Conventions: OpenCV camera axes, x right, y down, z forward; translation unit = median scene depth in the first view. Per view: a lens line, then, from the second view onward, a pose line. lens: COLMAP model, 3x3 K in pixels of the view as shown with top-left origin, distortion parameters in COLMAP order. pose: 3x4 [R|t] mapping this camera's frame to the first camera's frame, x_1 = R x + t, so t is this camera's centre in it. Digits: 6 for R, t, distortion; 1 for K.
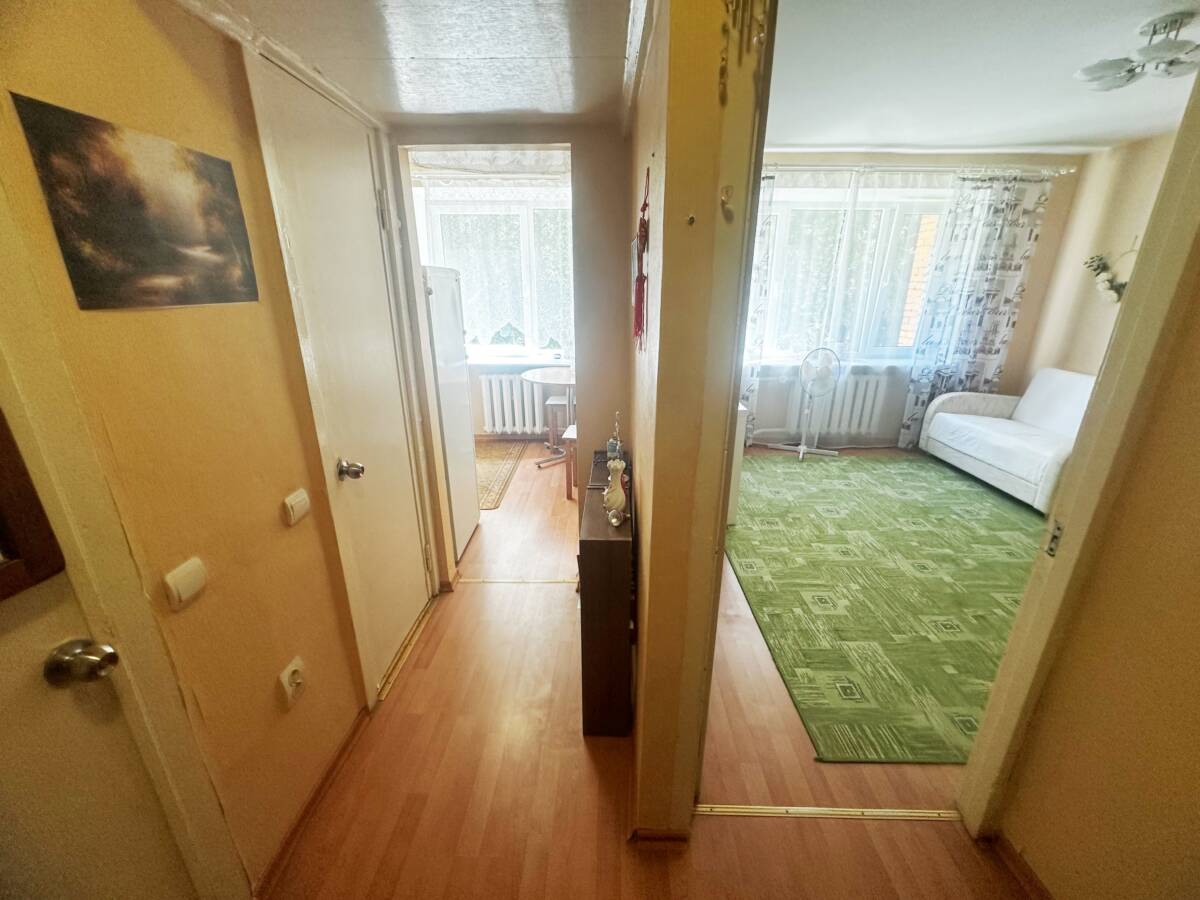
lens RADIAL K [[479.0, 0, 603.0], [0, 479.0, 452.1], [0, 0, 1]] dist [-0.000114, -0.000042]
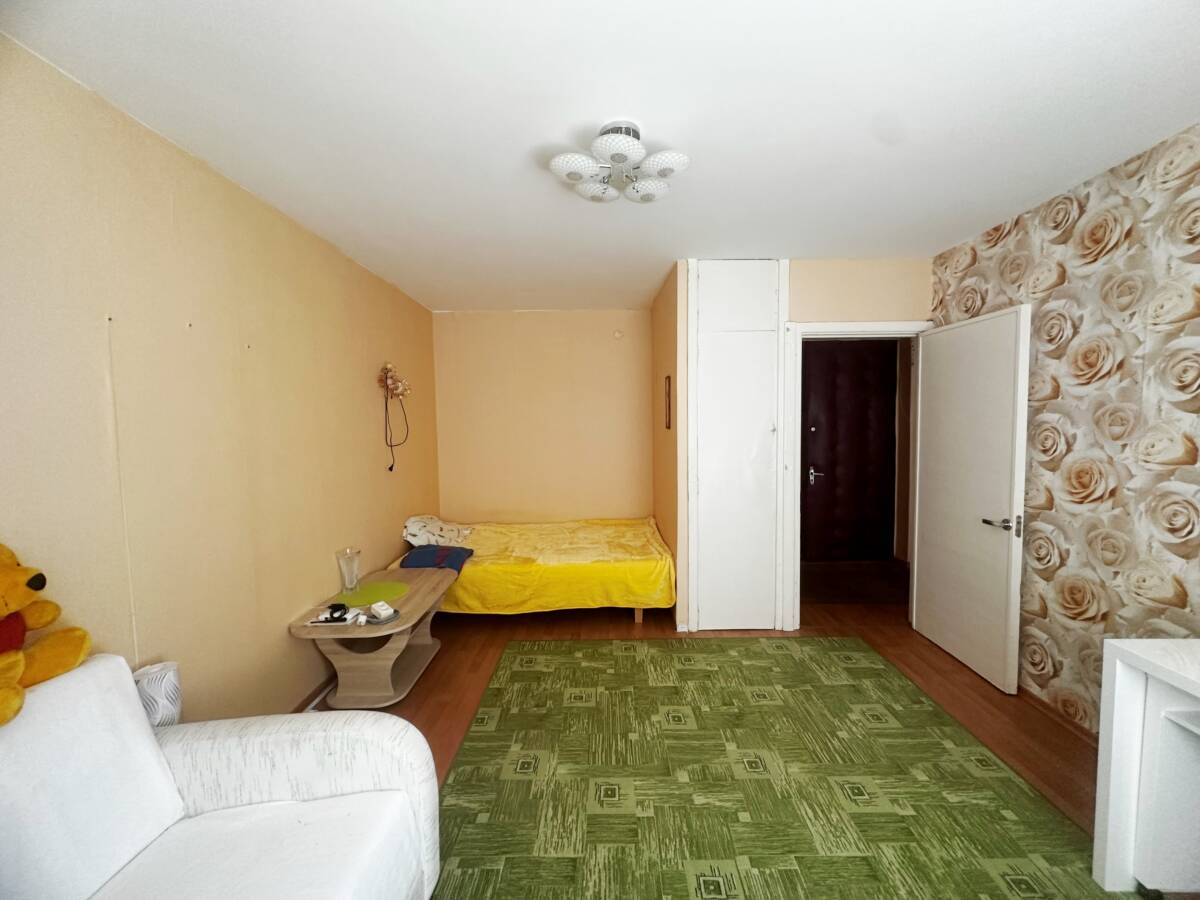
lens RADIAL K [[479.0, 0, 603.0], [0, 479.0, 452.1], [0, 0, 1]] dist [-0.000114, -0.000042]
pose [[-0.999925, 0.012054, 0.002362, 0.626188], [0.012034, 0.922700, 0.385331, -0.356680], [0.002465, 0.385330, -0.922776, 1.052342]]
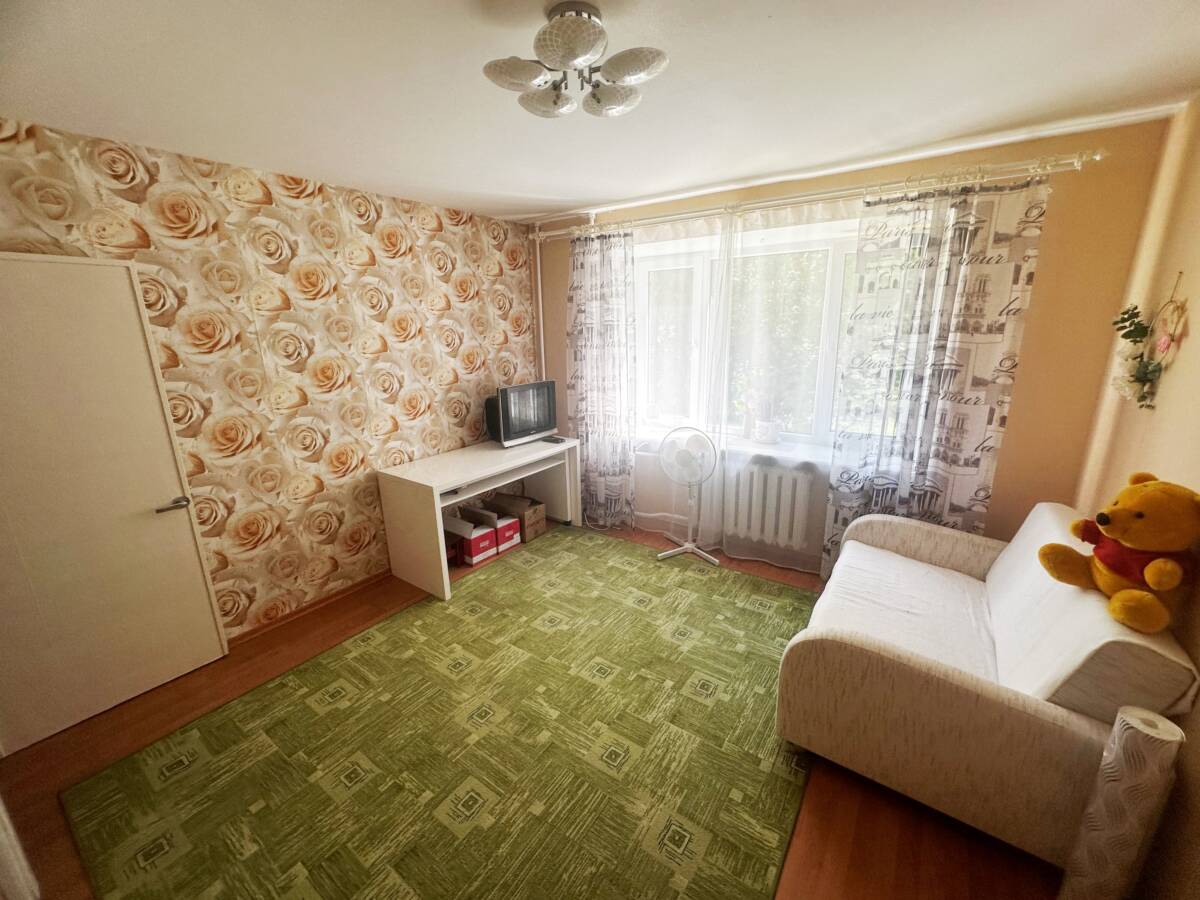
lens RADIAL K [[481.5, 0, 600.0], [0, 481.5, 450.0], [0, 0, 1]] dist [0.002094, 0.000188]
pose [[0.825455, 0.127849, -0.549799, 0.853051], [-0.163800, 0.986354, -0.016562, -0.154033], [0.540180, 0.103728, 0.835132, 0.263413]]
